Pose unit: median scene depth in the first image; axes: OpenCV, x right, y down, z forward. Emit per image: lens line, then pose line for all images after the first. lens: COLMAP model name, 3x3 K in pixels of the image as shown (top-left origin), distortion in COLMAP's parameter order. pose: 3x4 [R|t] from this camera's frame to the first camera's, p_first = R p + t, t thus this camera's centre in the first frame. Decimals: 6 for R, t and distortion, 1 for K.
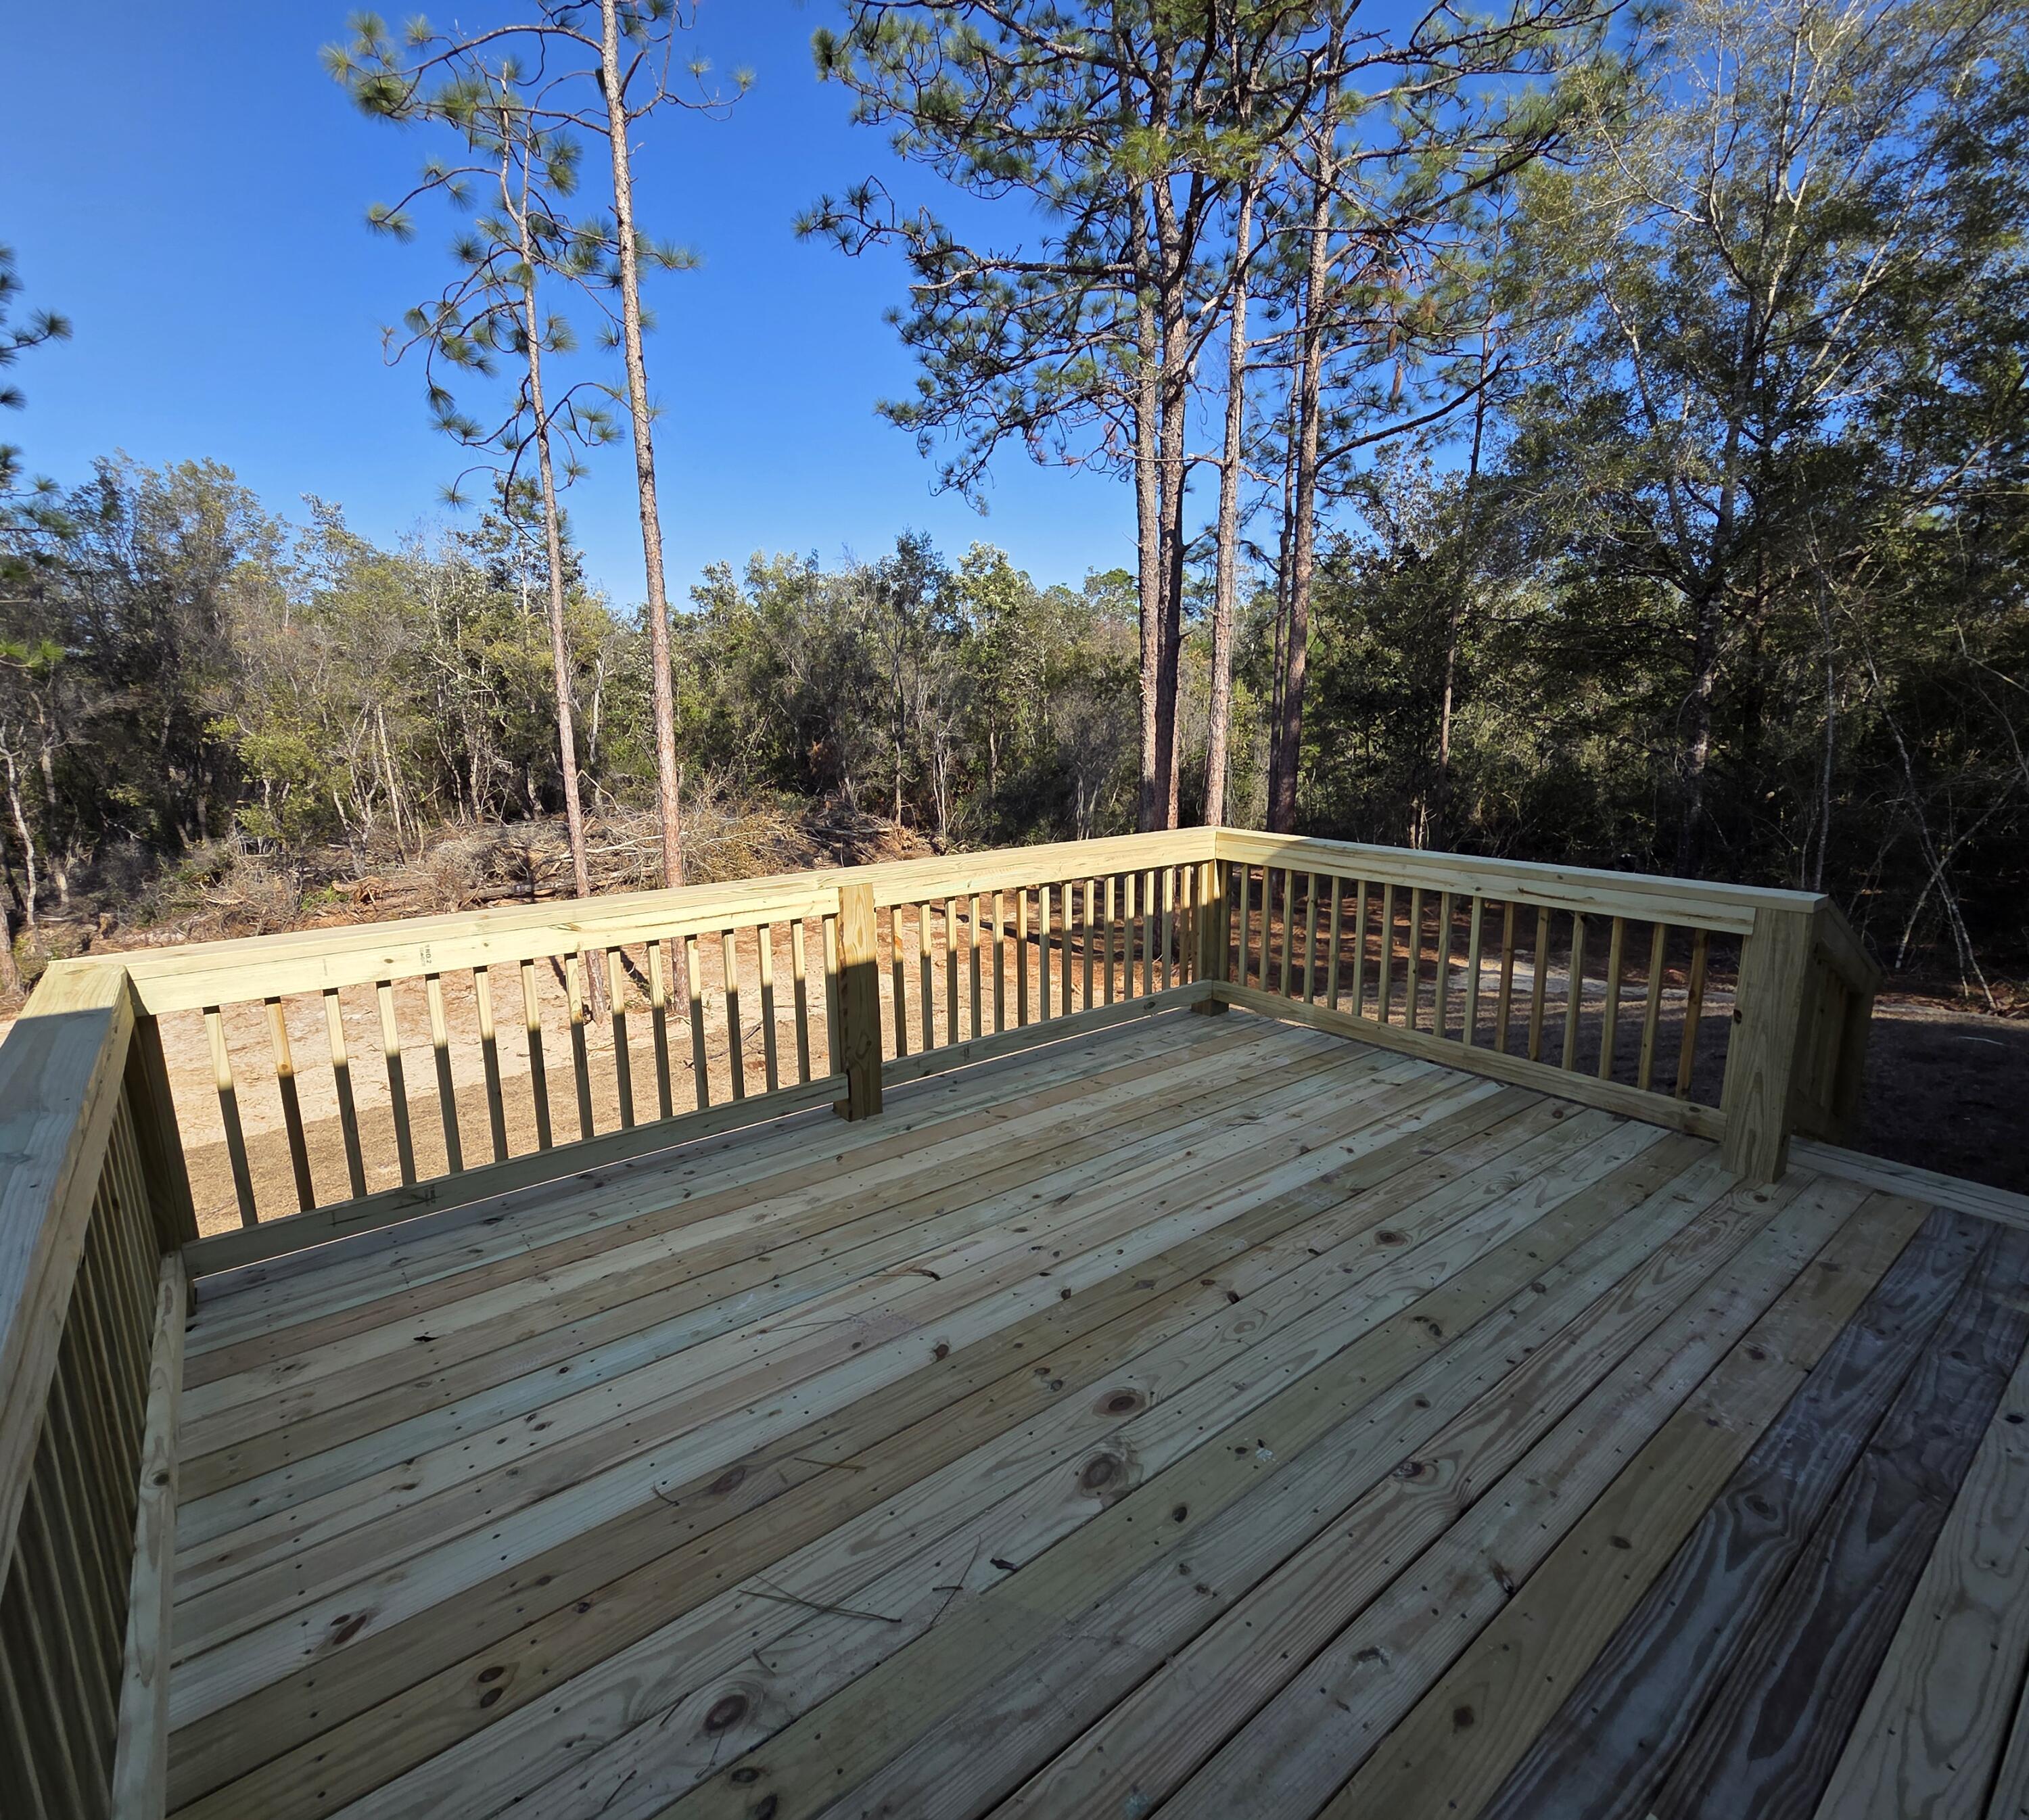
lens RADIAL K [[997.3, 0, 999.8], [0, 997.3, 909.1], [0, 0, 1]] dist [0.007176, -0.004737]
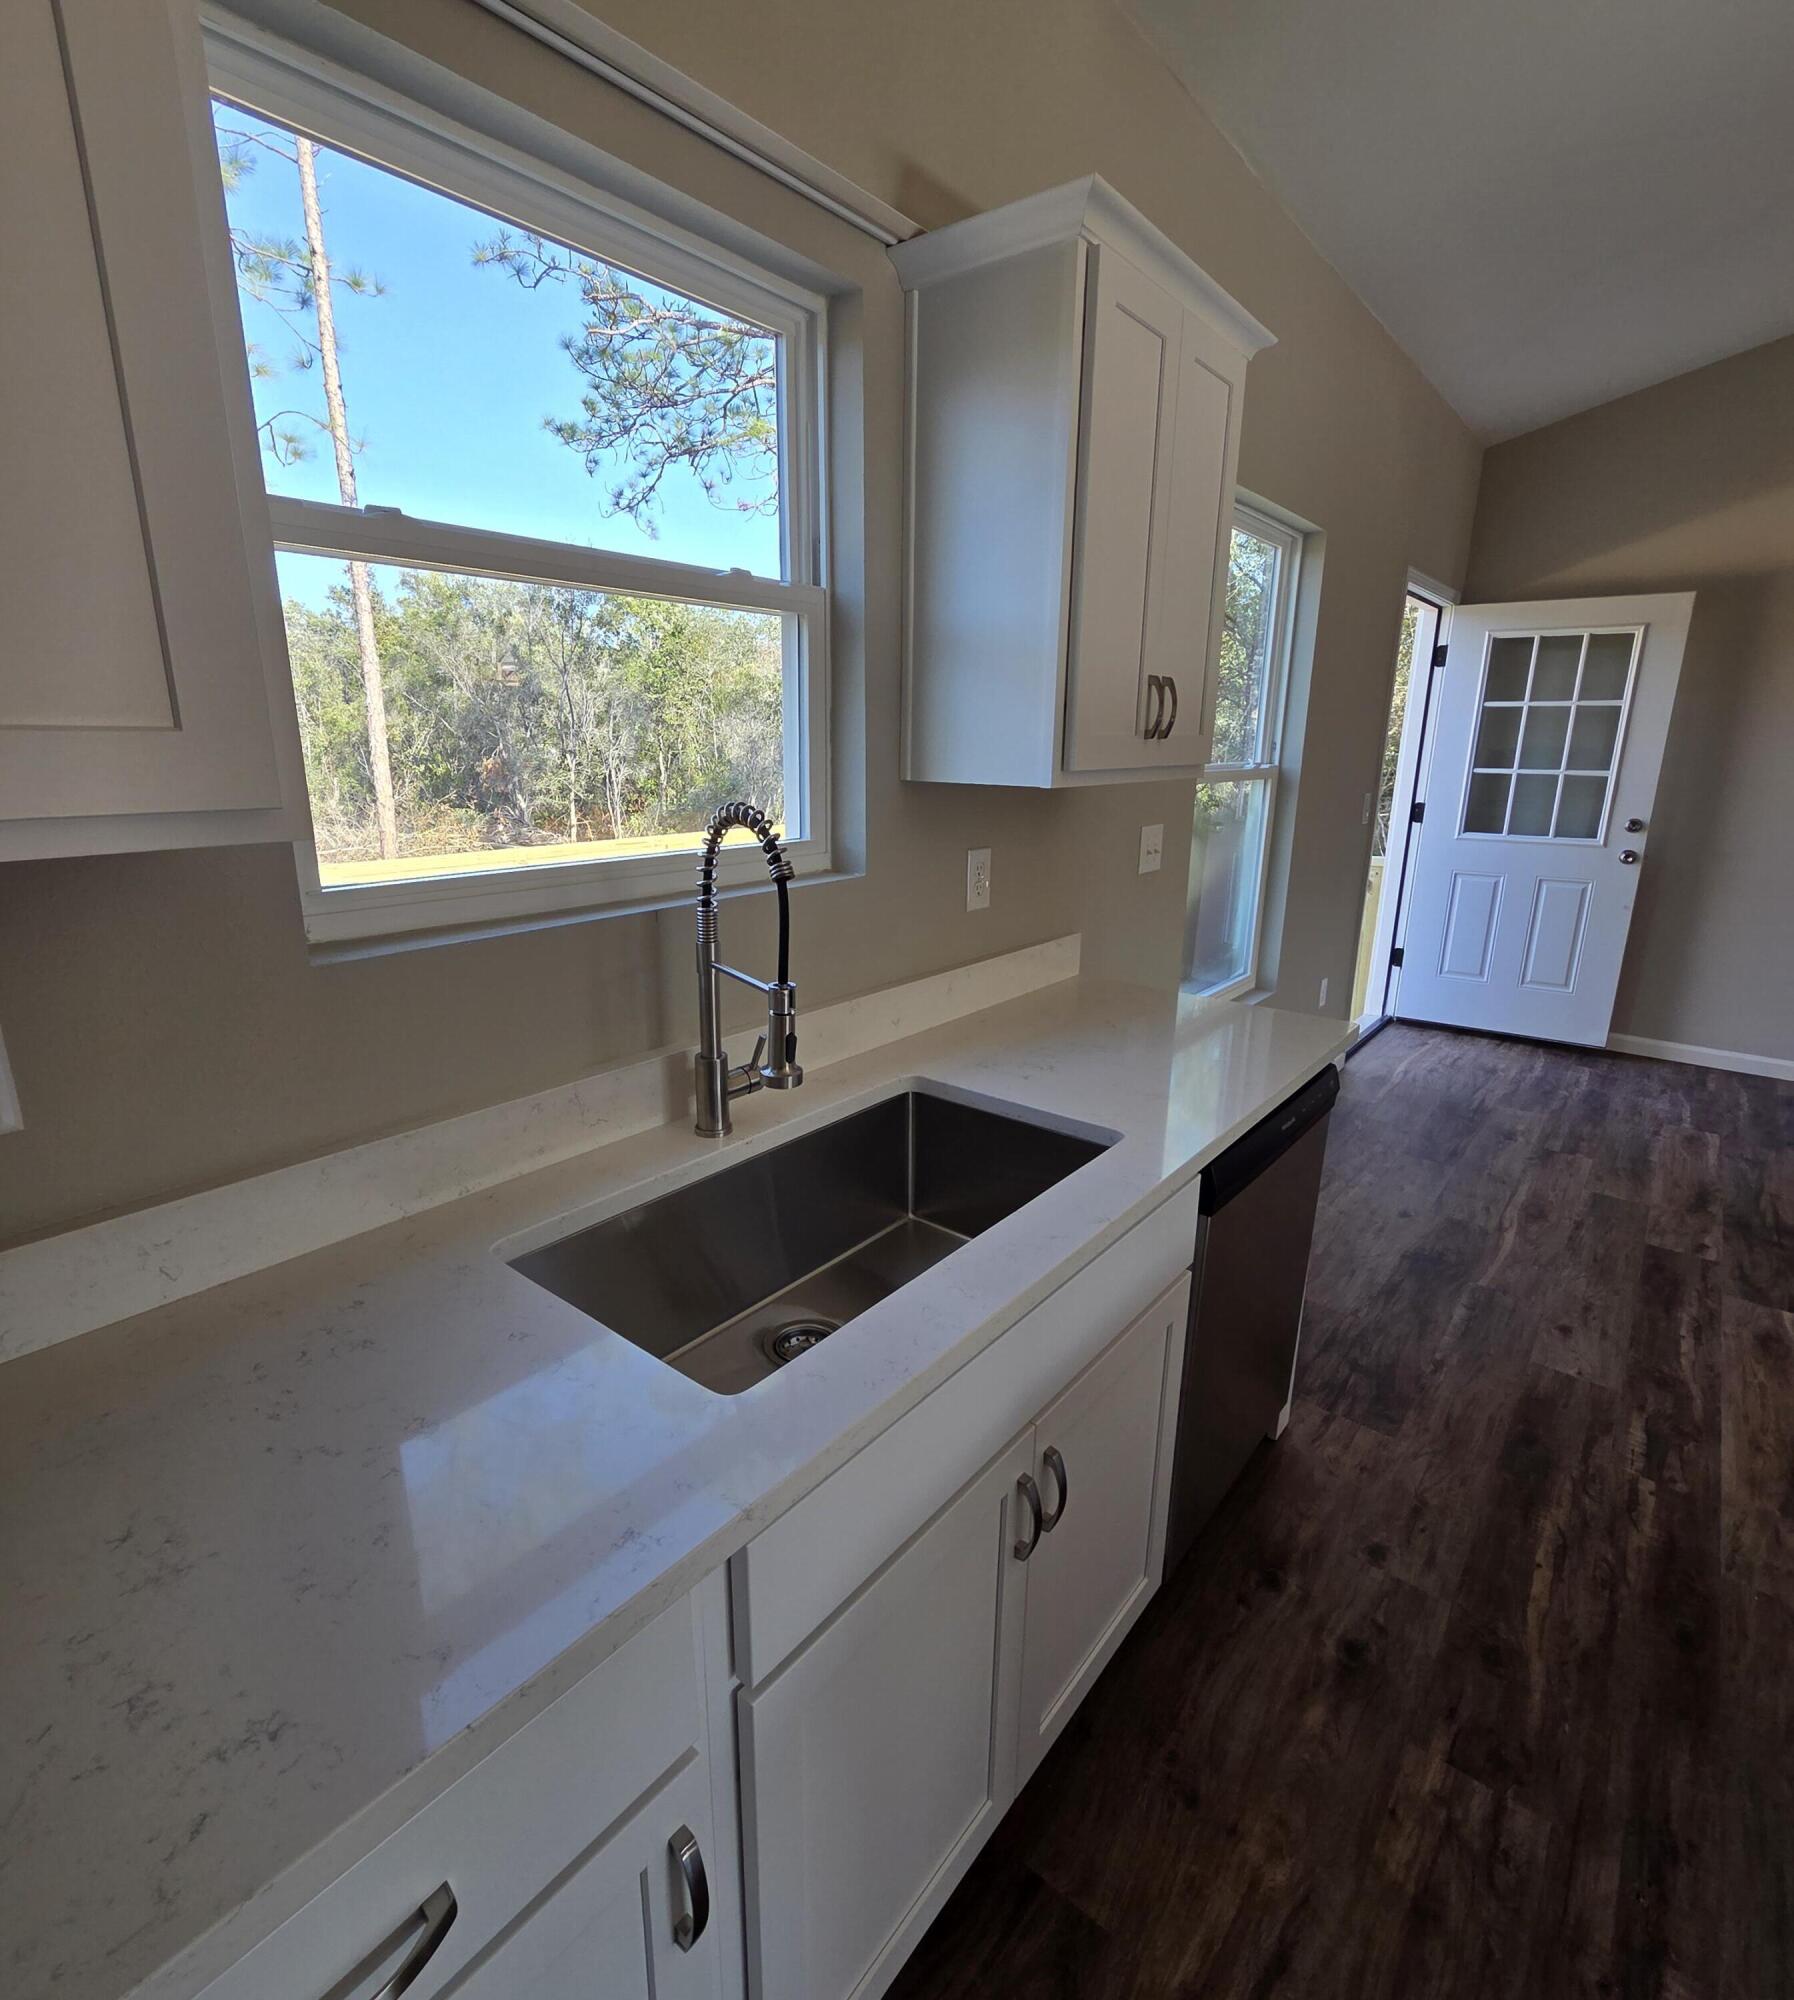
lens RADIAL K [[983.1, 0, 899.5], [0, 983.1, 999.0], [0, 0, 1]] dist [0.007176, -0.004737]
pose [[0.972753, -0.037640, 0.228768, -0.023871], [0.021632, 0.997164, 0.072085, 0.018042], [-0.230833, -0.065172, 0.970808, -0.103298]]
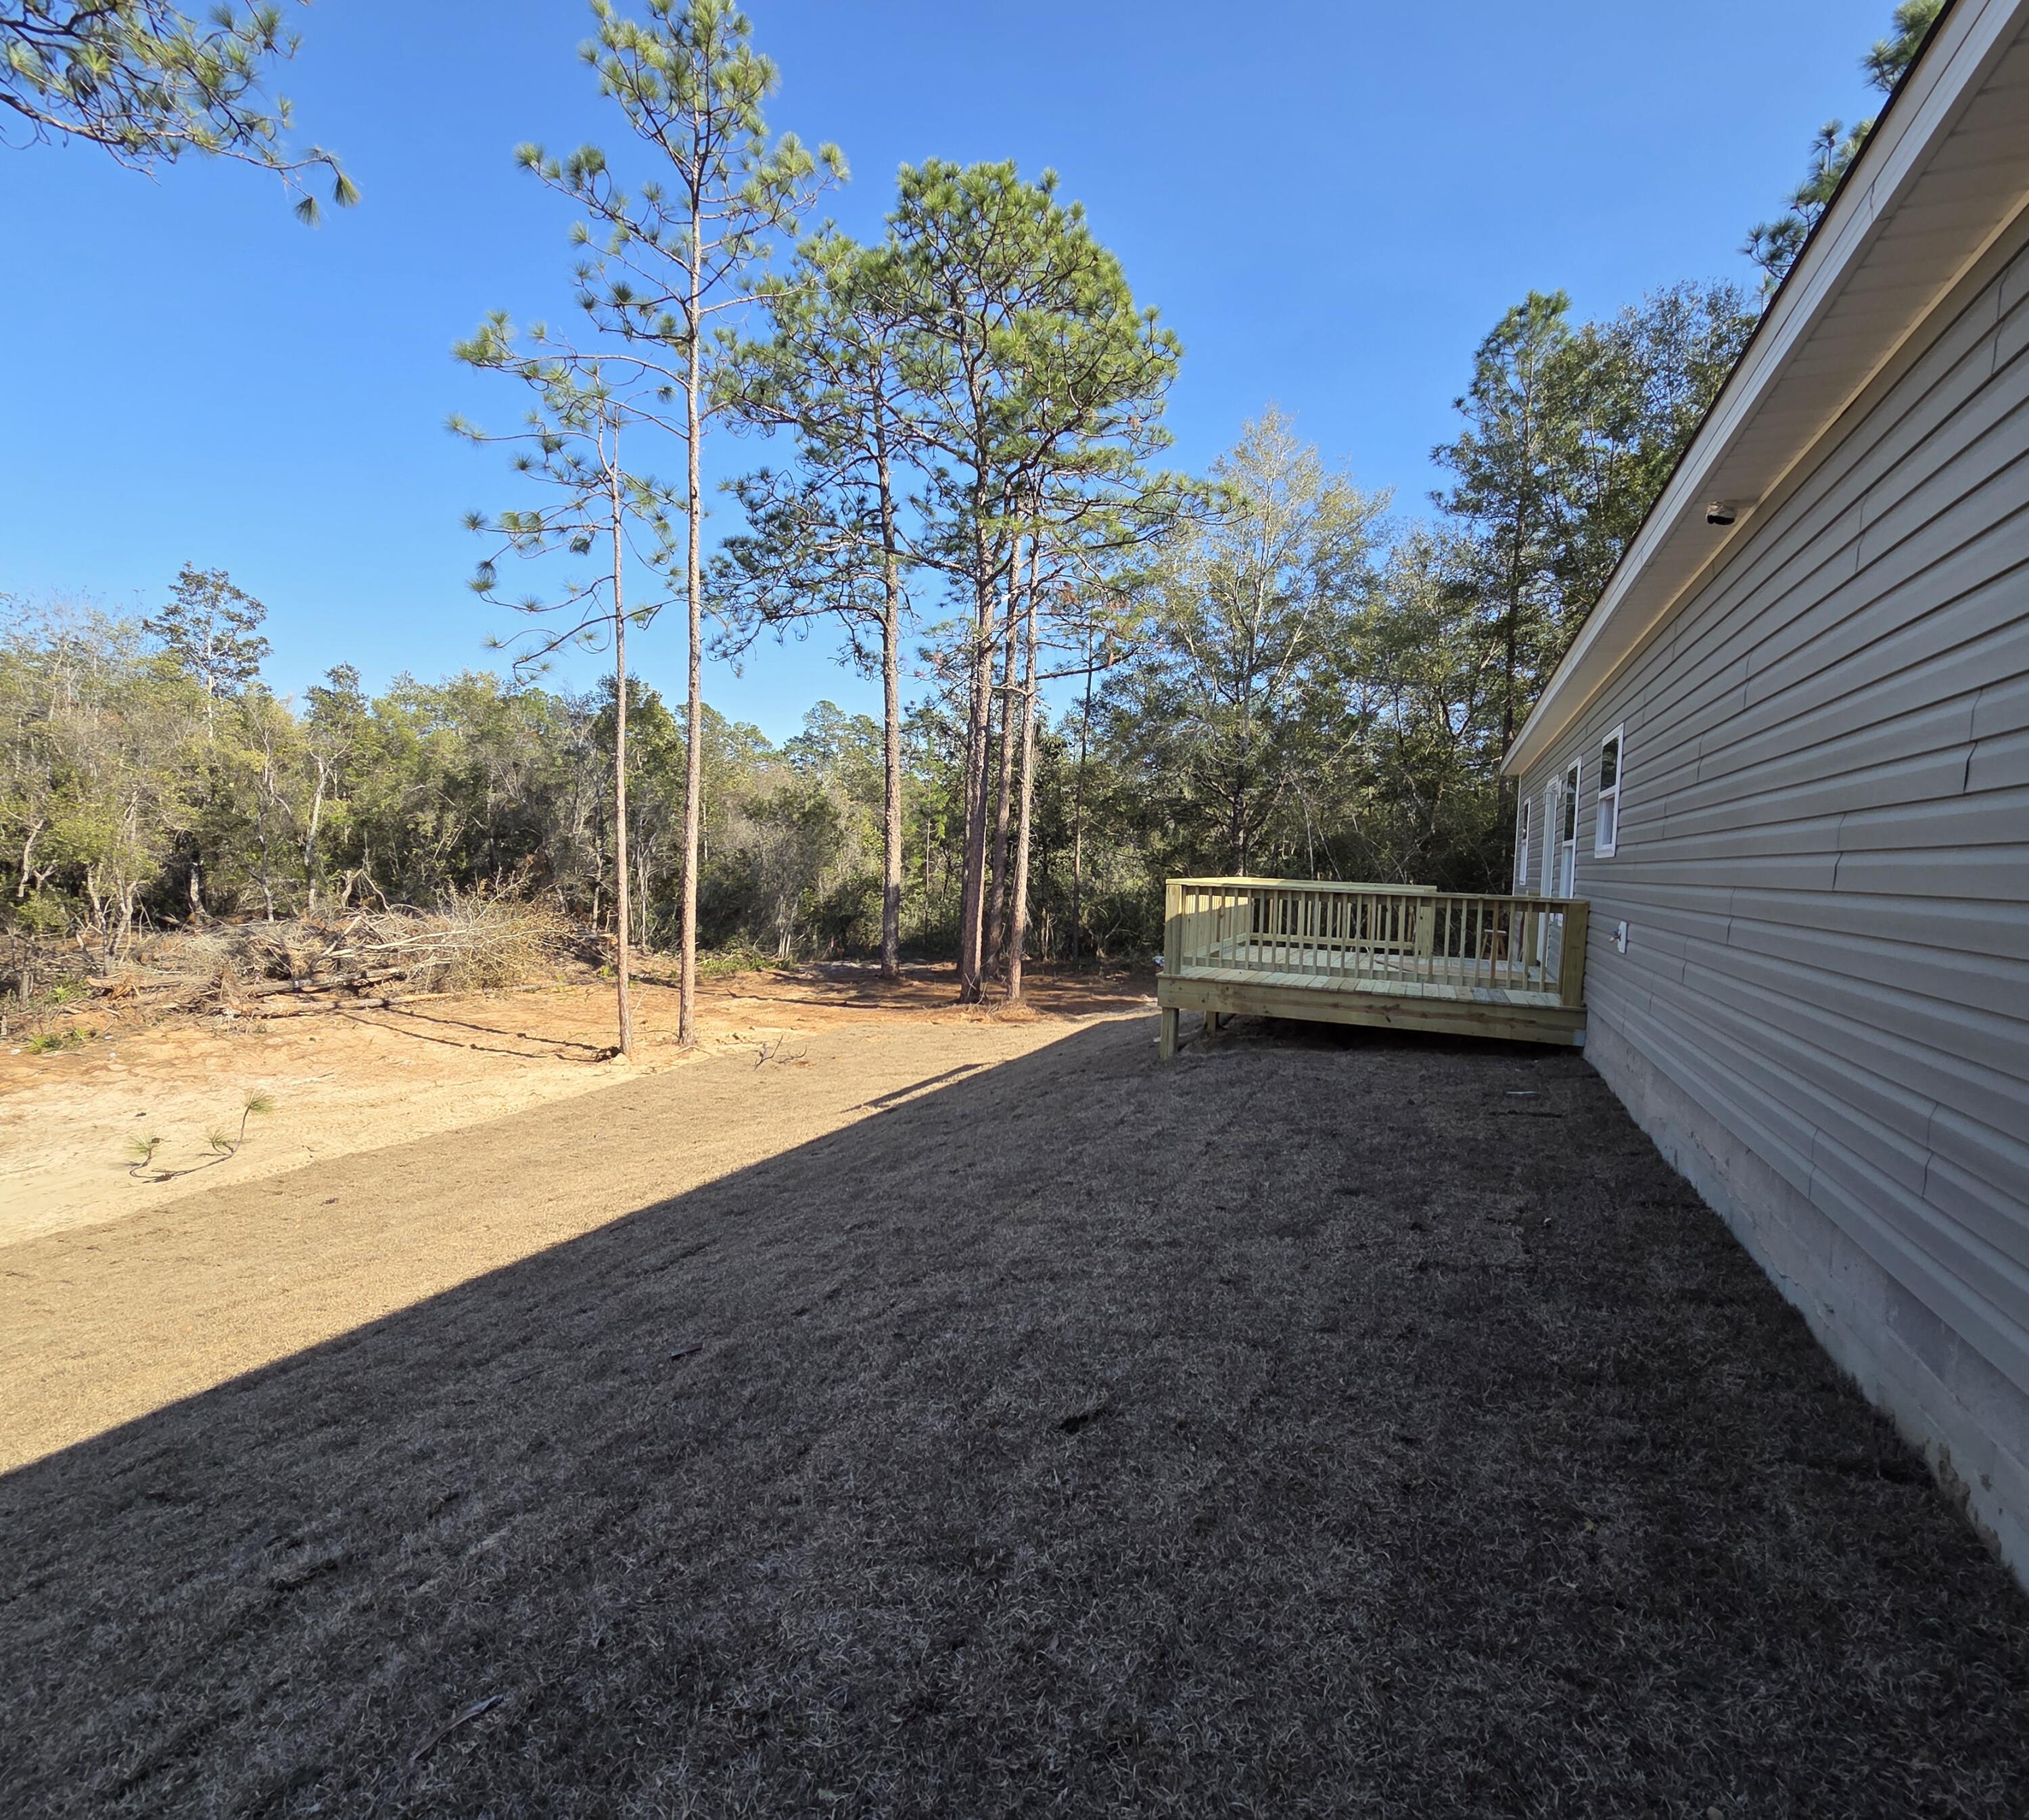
lens RADIAL K [[997.3, 0, 1020.8], [0, 997.3, 911.2], [0, 0, 1]] dist [0.007176, -0.004737]
pose [[0.870643, 0.016123, 0.491651, -0.349047], [0.049239, 0.991587, -0.119712, 0.063643], [-0.489445, 0.128434, 0.862524, -0.221209]]
